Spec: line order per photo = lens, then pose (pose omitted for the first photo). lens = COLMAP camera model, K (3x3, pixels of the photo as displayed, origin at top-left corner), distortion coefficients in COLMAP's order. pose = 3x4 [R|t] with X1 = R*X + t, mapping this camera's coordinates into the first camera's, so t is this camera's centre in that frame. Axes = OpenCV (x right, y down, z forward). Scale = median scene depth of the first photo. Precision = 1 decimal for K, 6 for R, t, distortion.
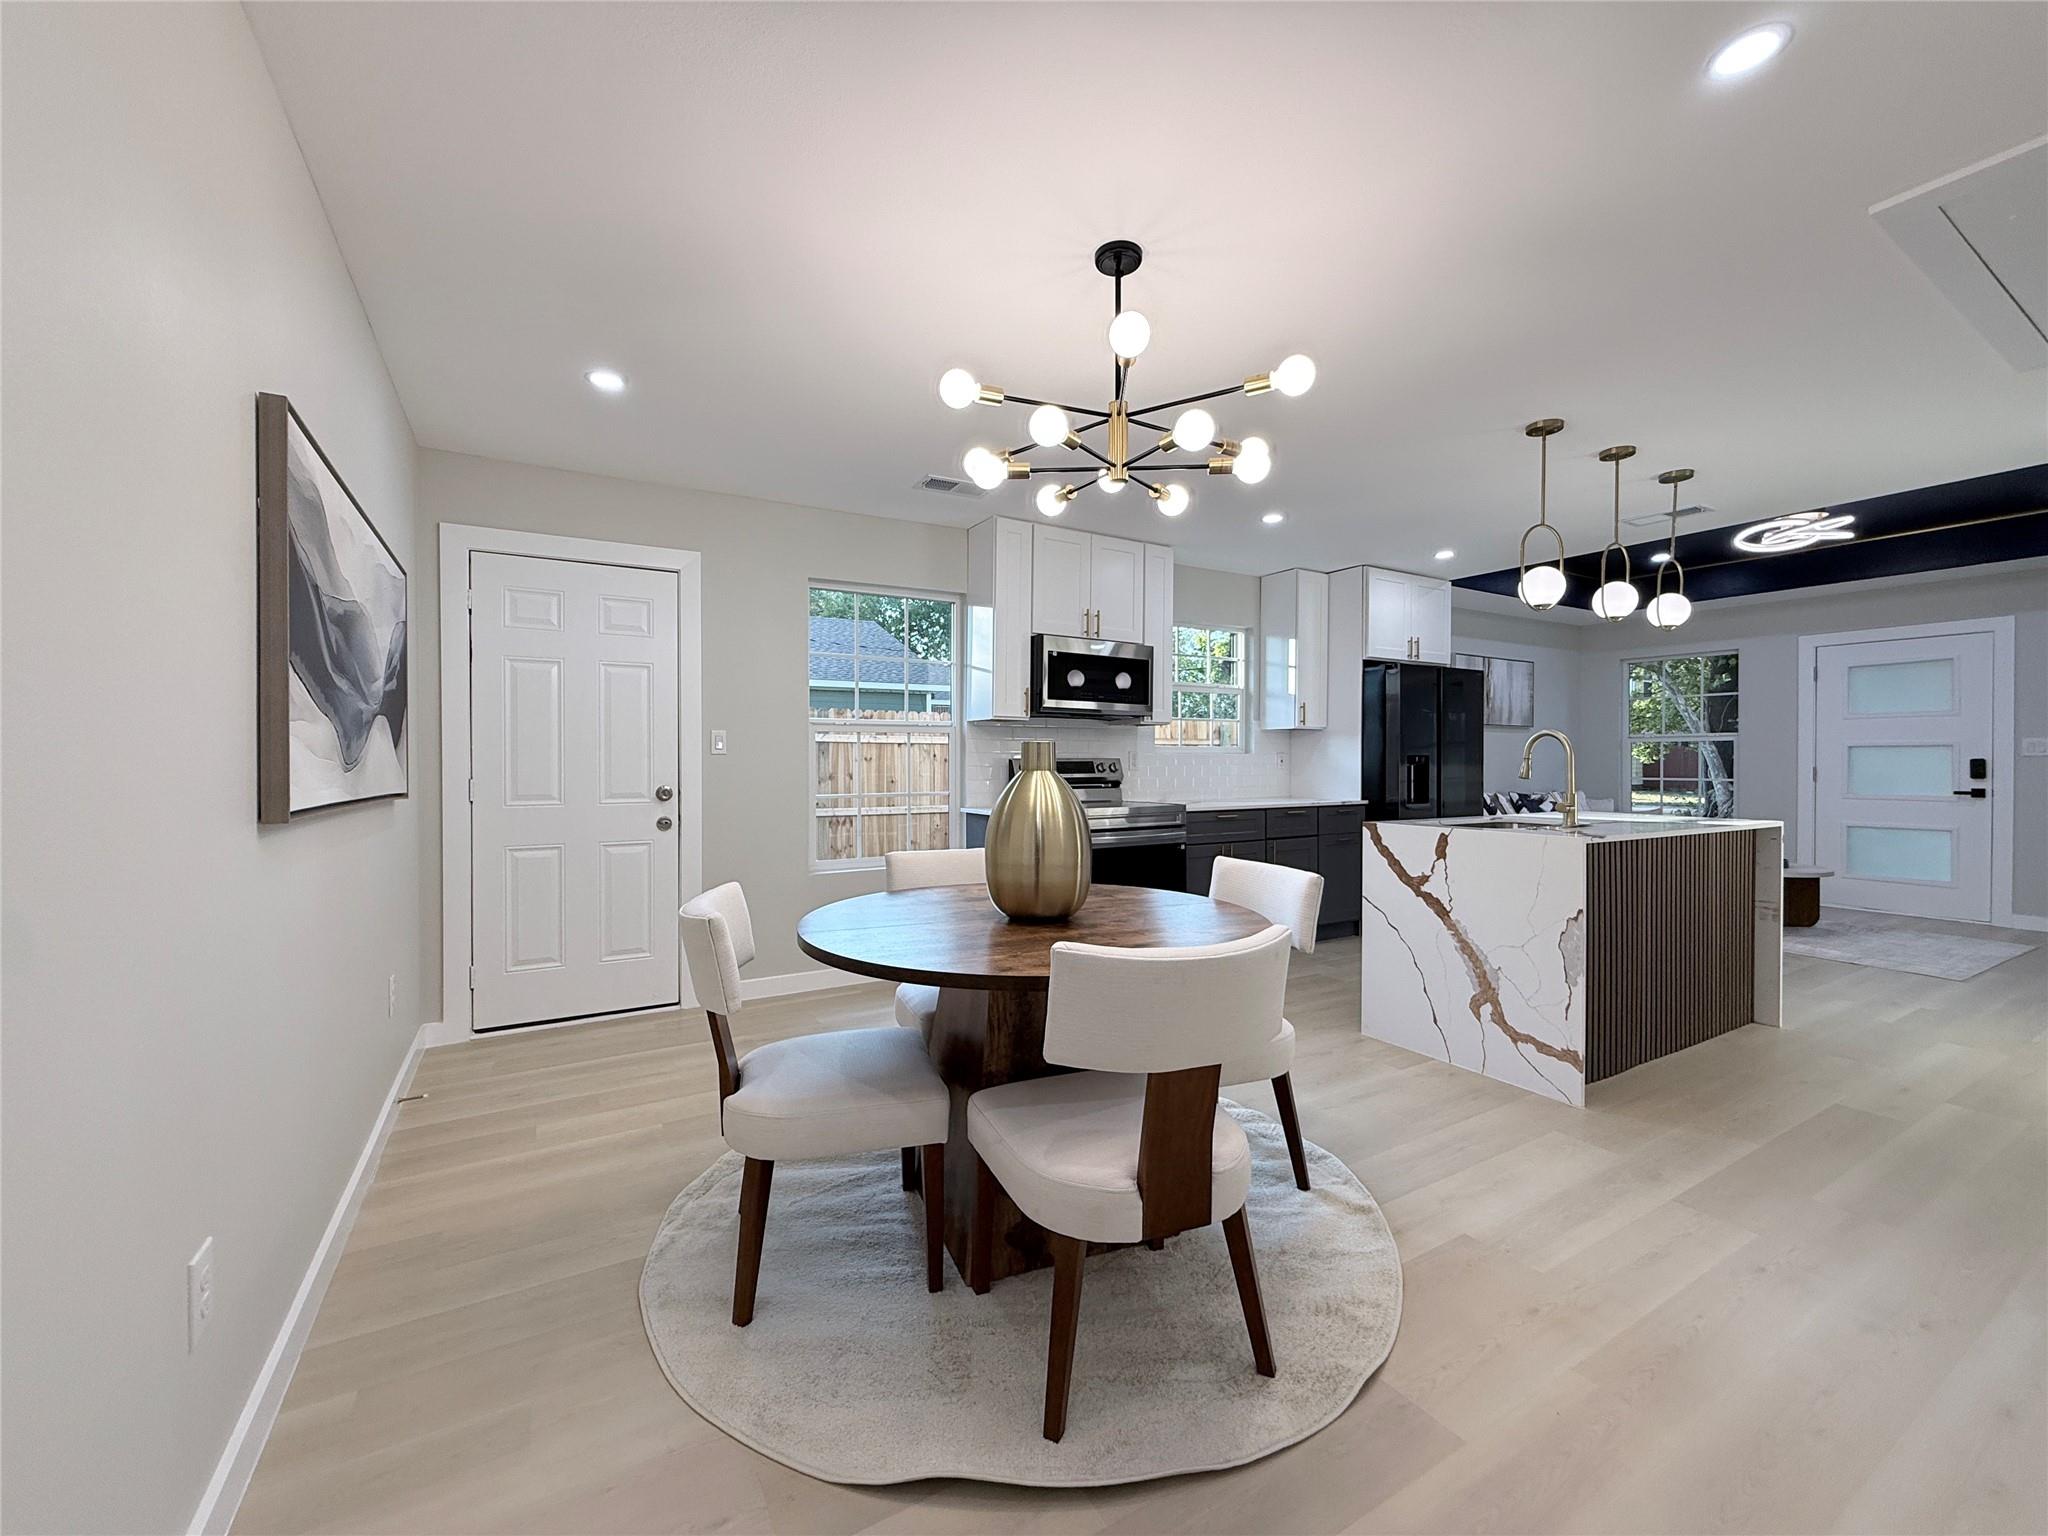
lens RADIAL K [[815.1, 0, 1019.8], [0, 815.1, 766.0], [0, 0, 1]] dist [0.000034, 0.000260]
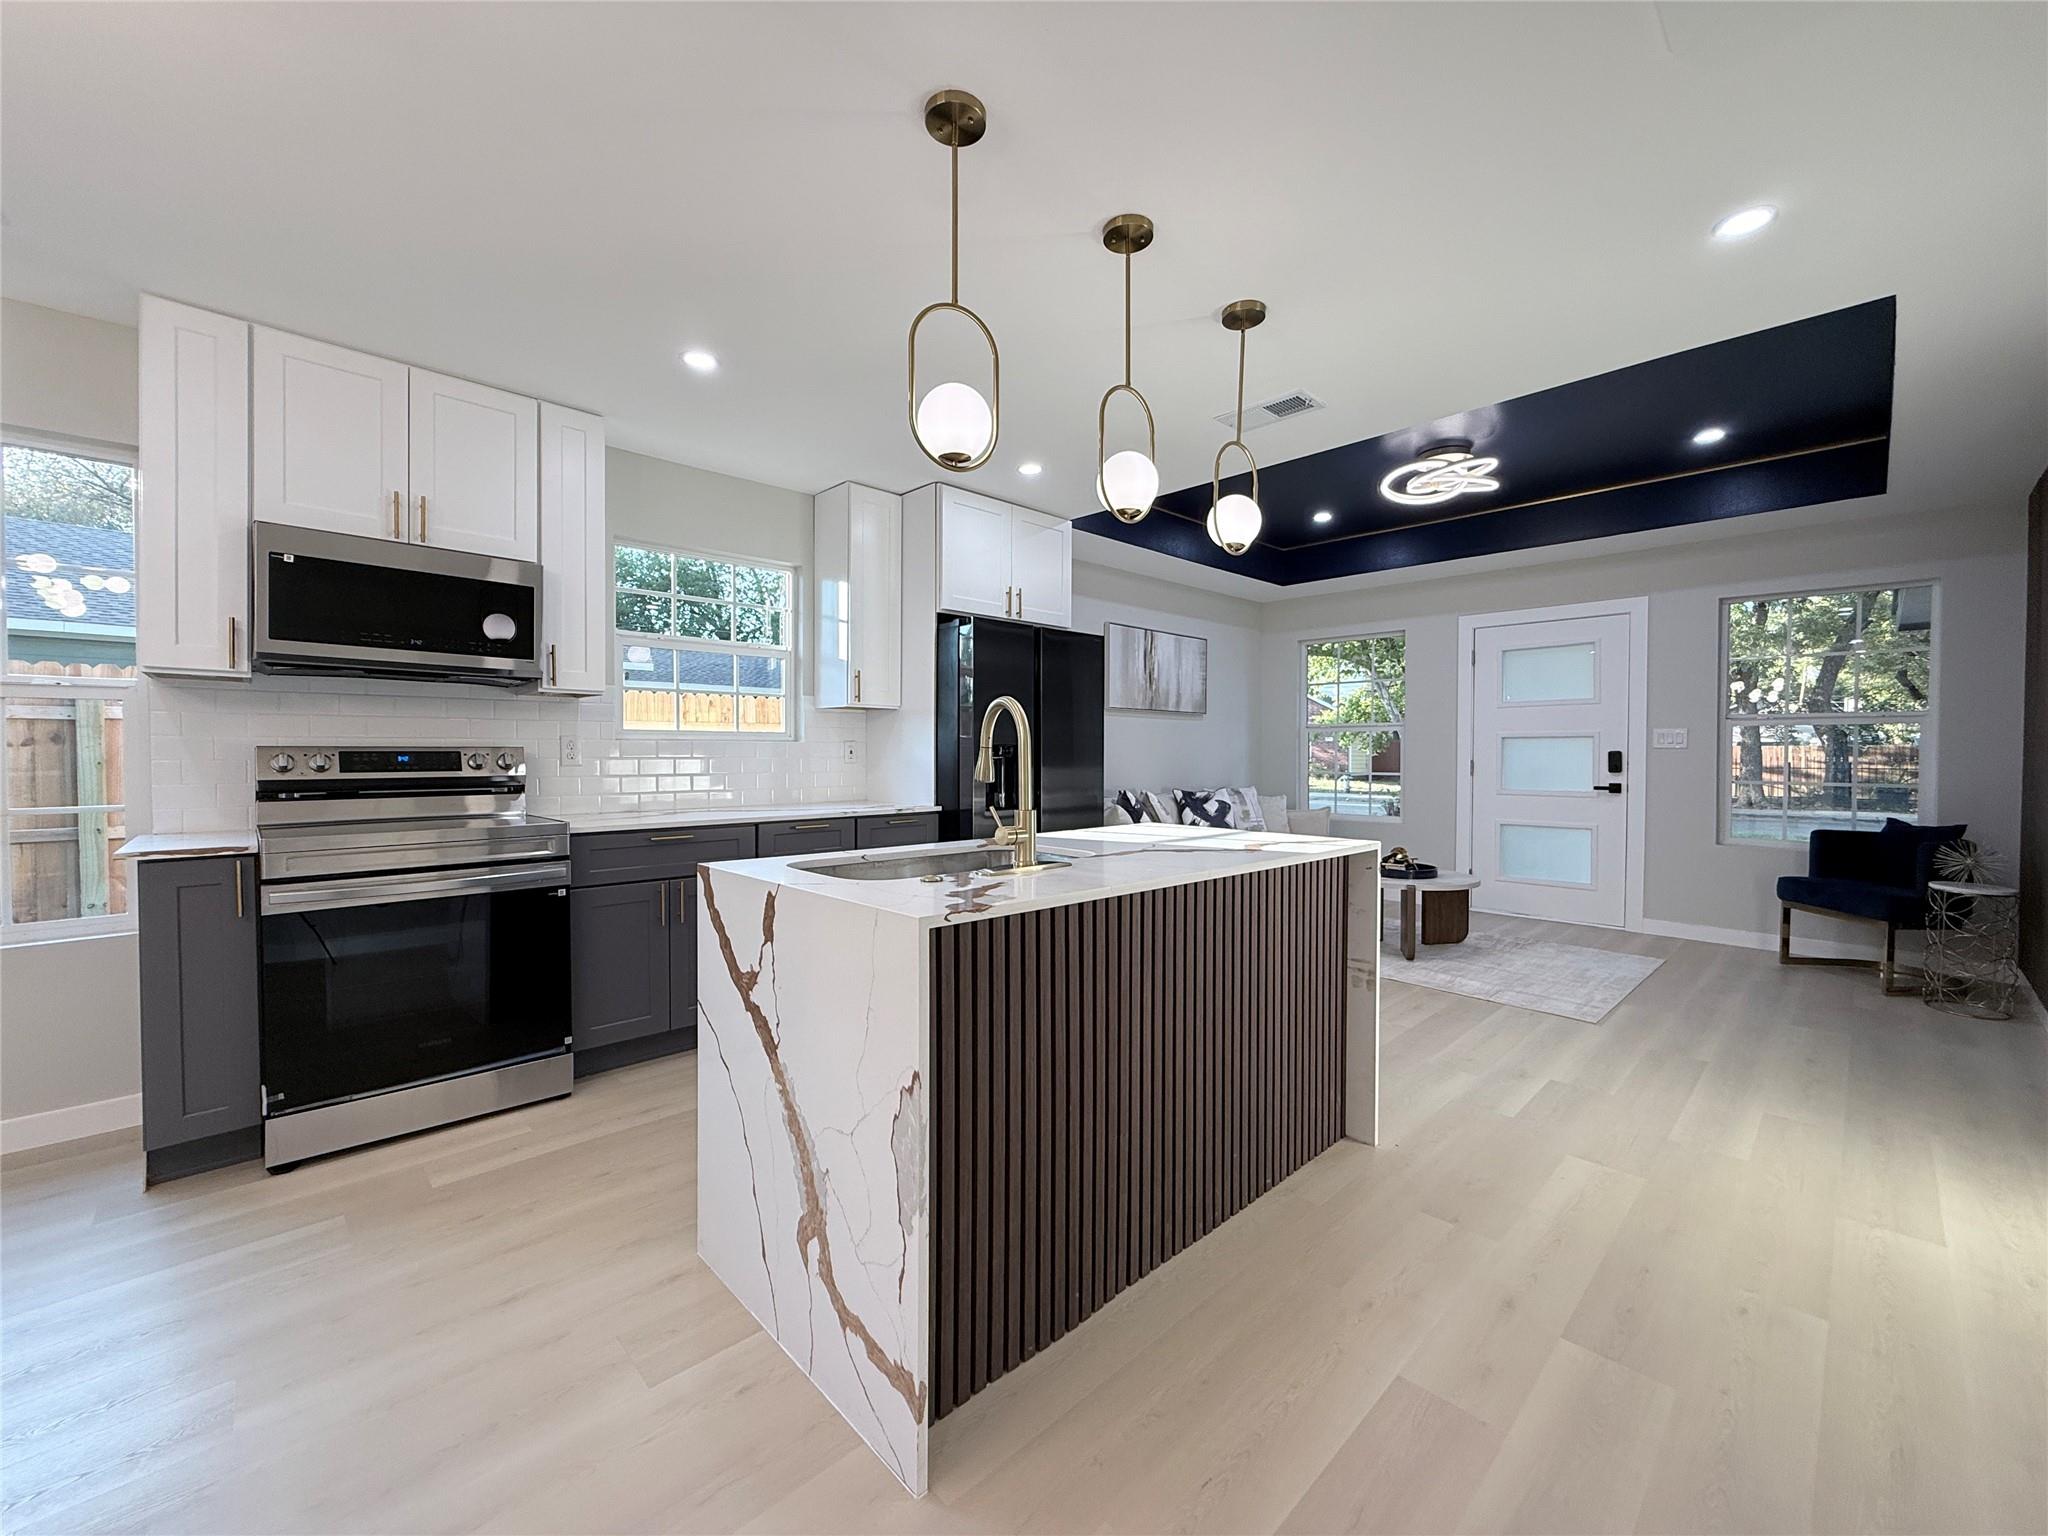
lens RADIAL K [[815.1, 0, 1019.8], [0, 815.1, 766.0], [0, 0, 1]] dist [0.000034, 0.000260]
pose [[0.972966, -0.001947, 0.230941, 0.337638], [-0.000445, 0.999947, 0.010305, -0.001350], [-0.230948, -0.010130, 0.972913, 0.284274]]
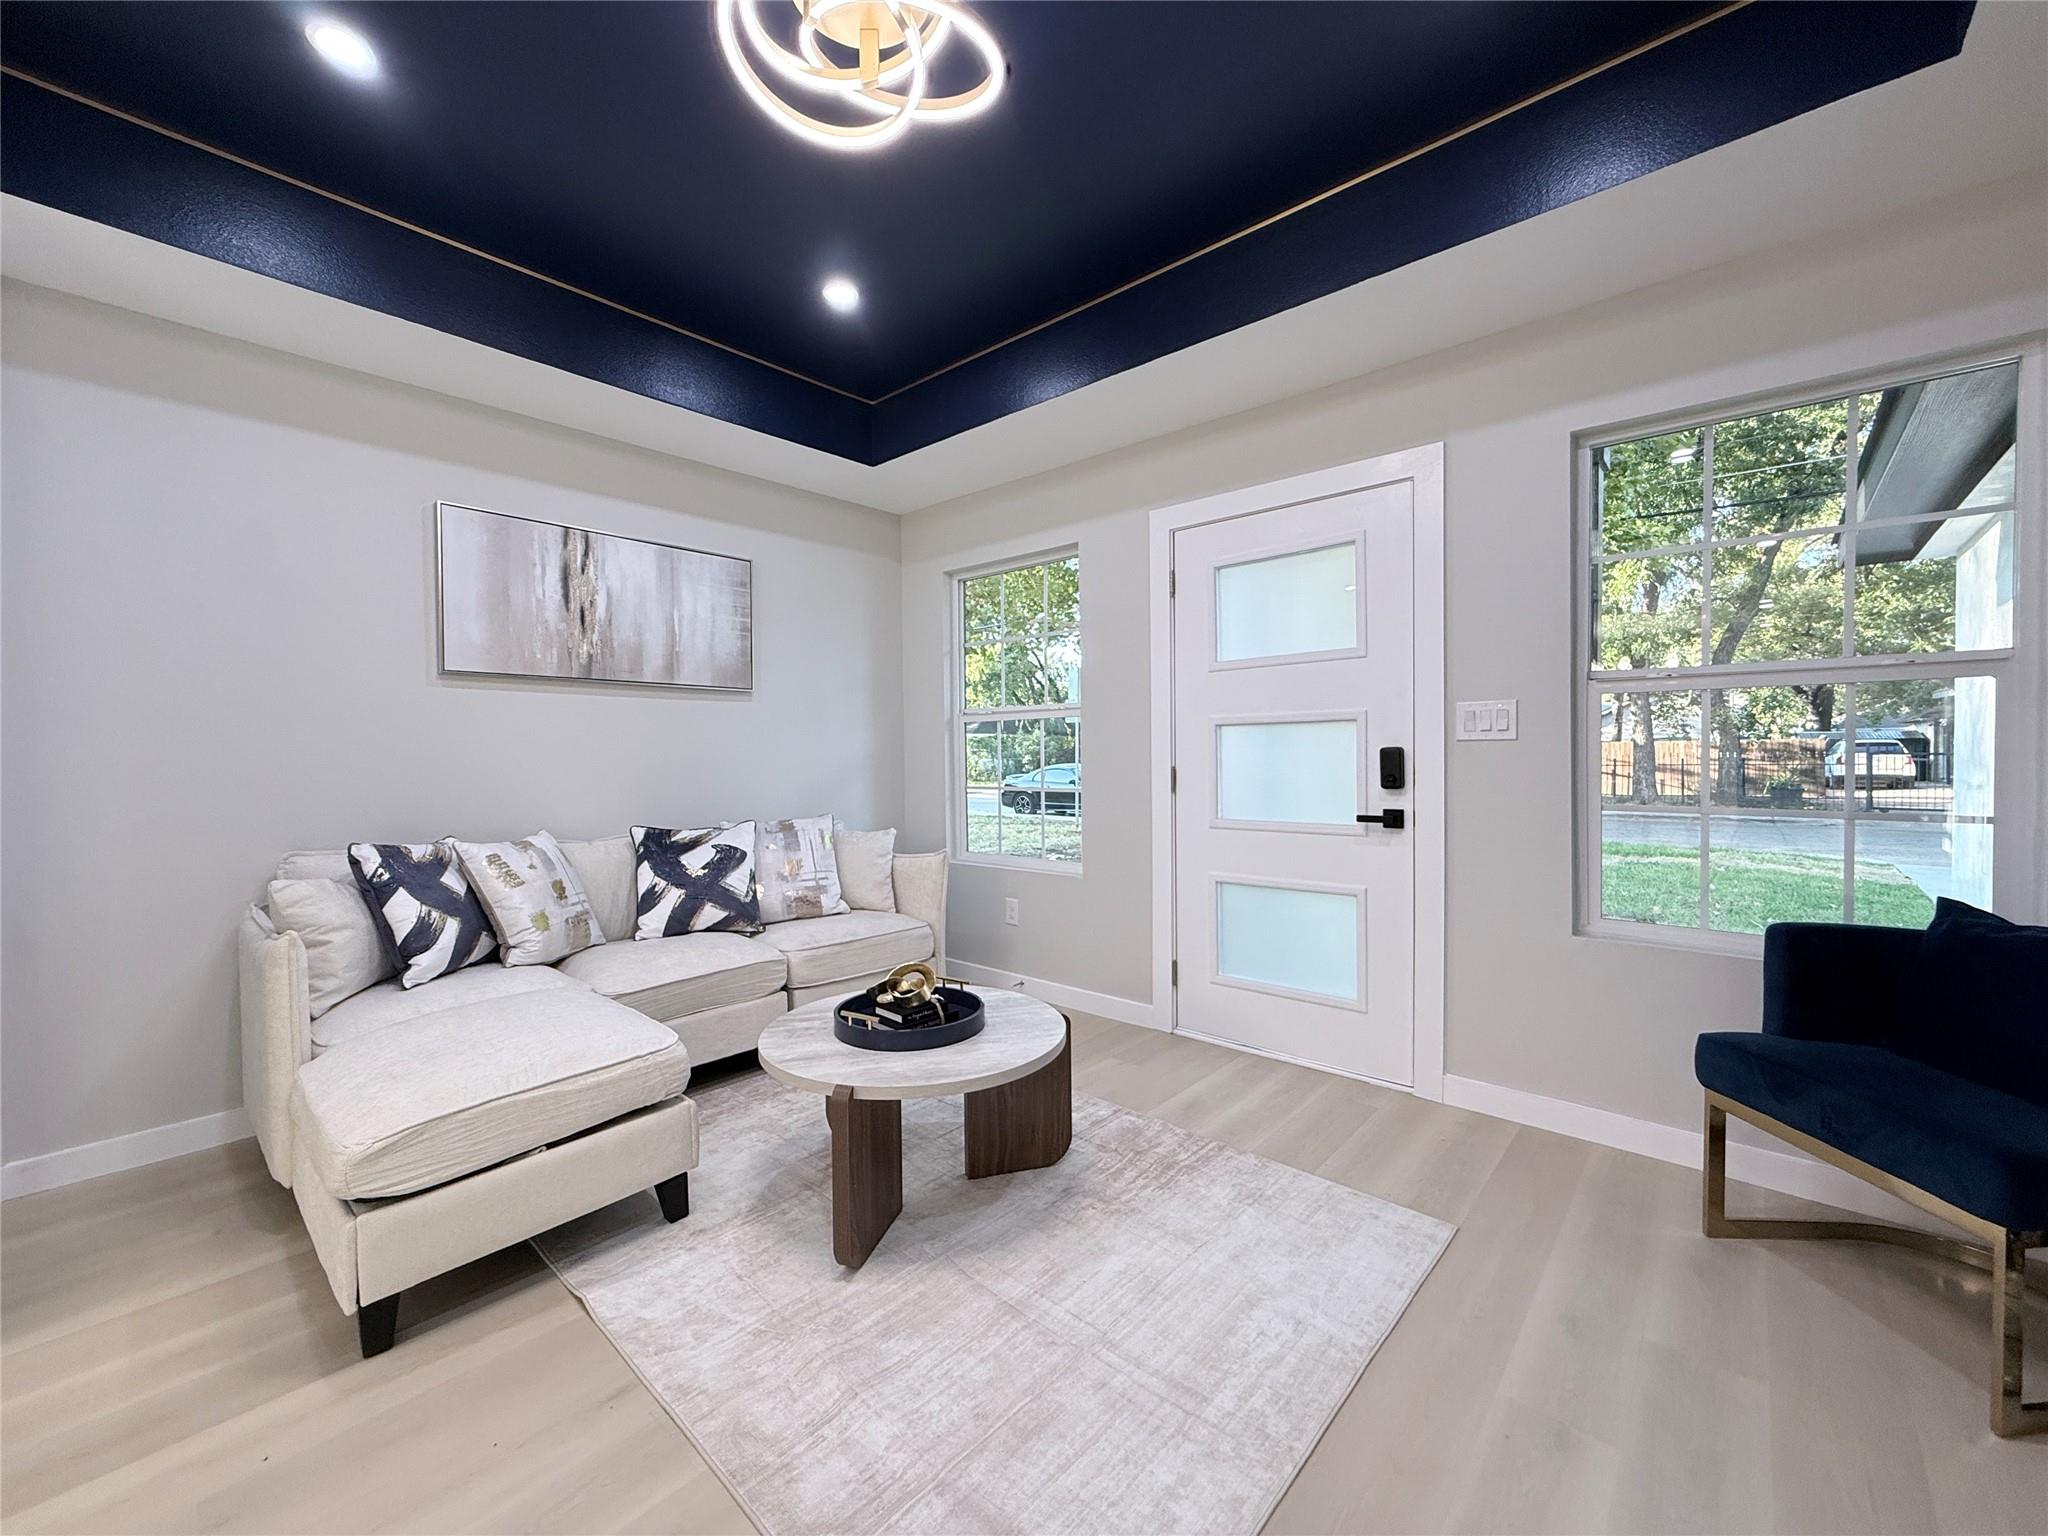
lens RADIAL K [[812.9, 0, 1020.6], [0, 812.9, 767.8], [0, 0, 1]] dist [-0.000711, 0.000122]
pose [[0.952449, -0.012422, 0.304445, 0.911264], [0.010345, 0.999911, 0.008437, -0.003560], [-0.304523, -0.004886, 0.952493, 0.678294]]
